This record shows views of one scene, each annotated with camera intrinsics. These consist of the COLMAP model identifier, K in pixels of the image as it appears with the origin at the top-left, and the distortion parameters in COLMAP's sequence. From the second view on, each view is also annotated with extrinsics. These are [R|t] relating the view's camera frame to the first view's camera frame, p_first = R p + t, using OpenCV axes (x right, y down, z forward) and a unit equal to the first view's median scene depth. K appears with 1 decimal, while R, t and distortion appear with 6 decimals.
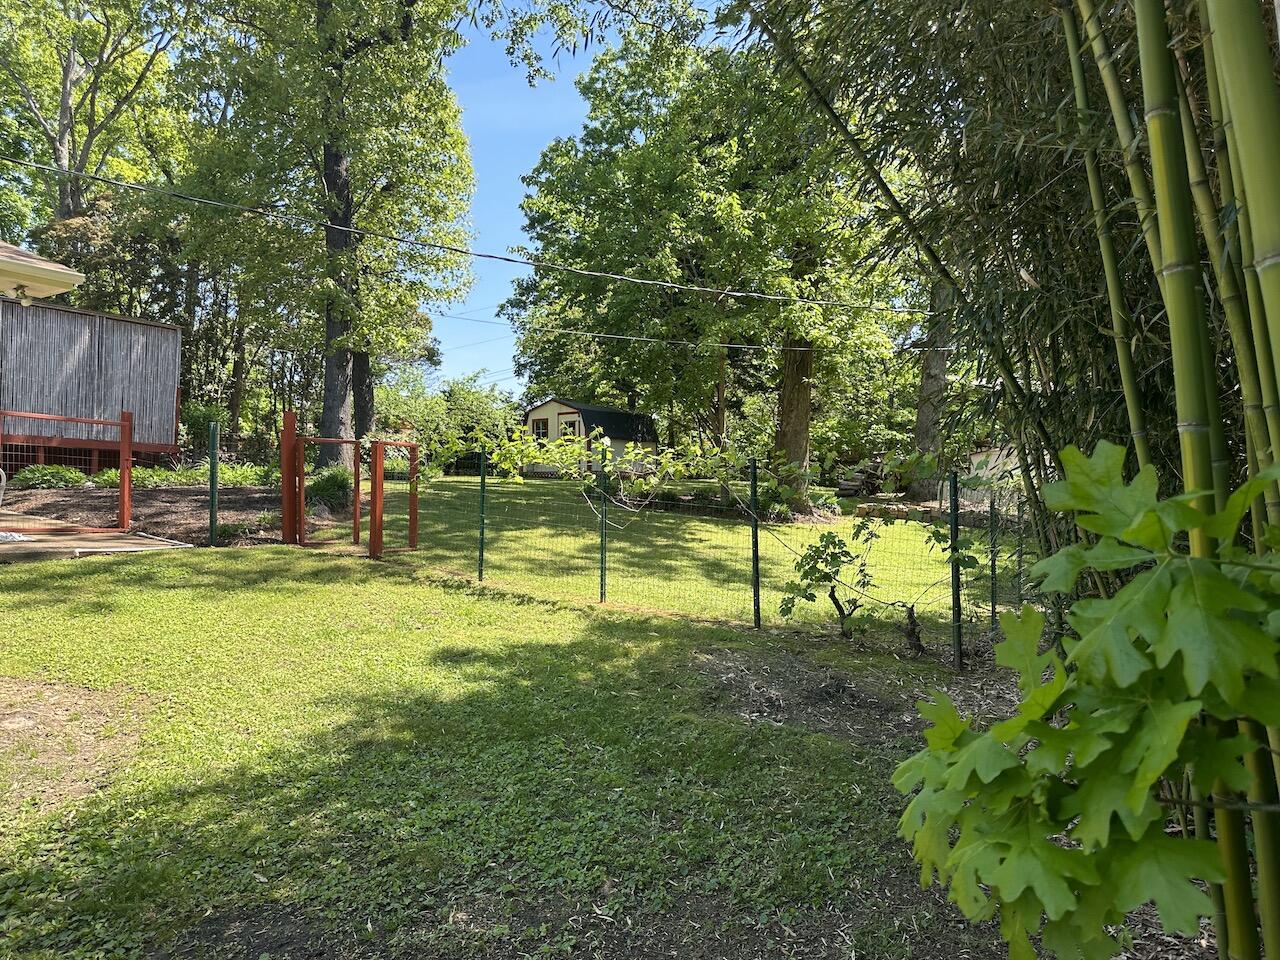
lens RADIAL K [[904.6, 0, 634.7], [0, 904.6, 480.1], [0, 0, 1]] dist [0.049838, -0.056152]
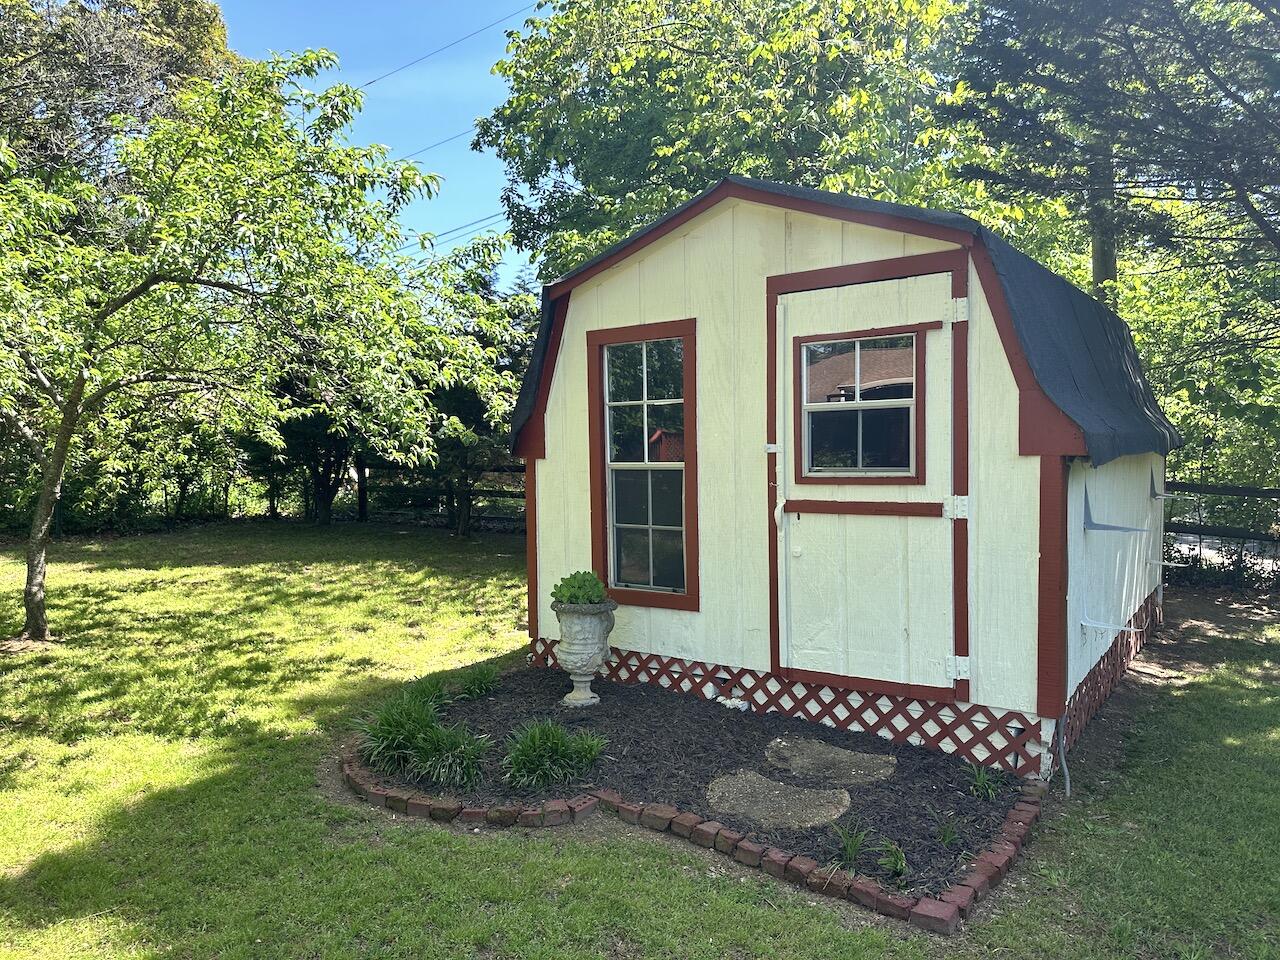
lens RADIAL K [[904.6, 0, 642.7], [0, 904.6, 477.8], [0, 0, 1]] dist [0.049838, -0.056152]
pose [[0.999957, -0.009007, -0.002069, -0.109546], [0.009106, 0.998505, 0.053894, -0.051796], [0.001581, -0.053910, 0.998545, 0.882278]]
